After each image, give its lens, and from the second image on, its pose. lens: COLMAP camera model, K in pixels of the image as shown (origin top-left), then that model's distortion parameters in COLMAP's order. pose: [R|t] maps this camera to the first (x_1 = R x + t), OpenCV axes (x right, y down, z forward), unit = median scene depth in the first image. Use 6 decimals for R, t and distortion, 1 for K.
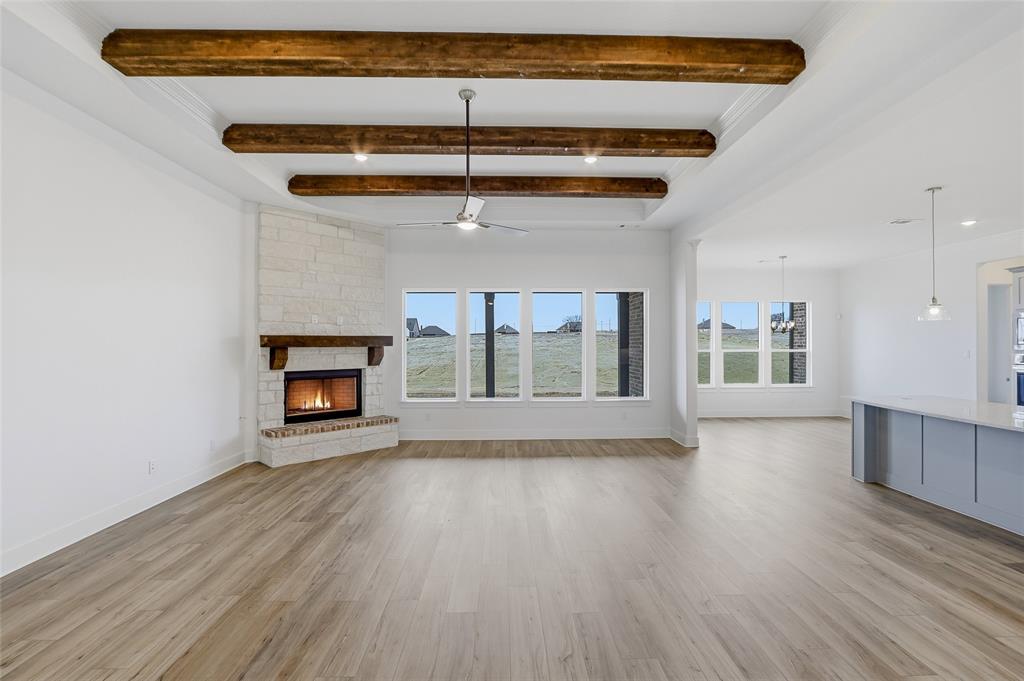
lens RADIAL K [[479.1, 0, 513.7], [0, 479.1, 345.3], [0, 0, 1]] dist [-0.012961, -0.001191]
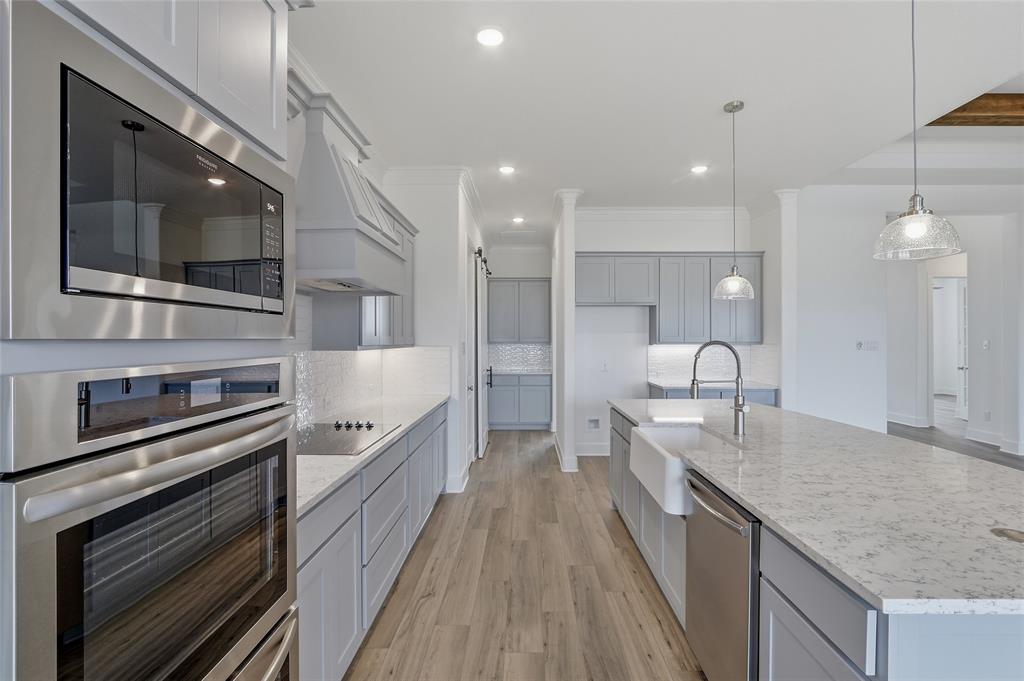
lens RADIAL K [[473.8, 0, 513.0], [0, 473.8, 334.6], [0, 0, 1]] dist [-0.013470, -0.000007]
pose [[-0.998760, 0.006532, 0.049346, 0.796684], [0.006225, 0.999960, -0.006378, 0.008008], [-0.049386, -0.006062, -0.998761, 0.924904]]
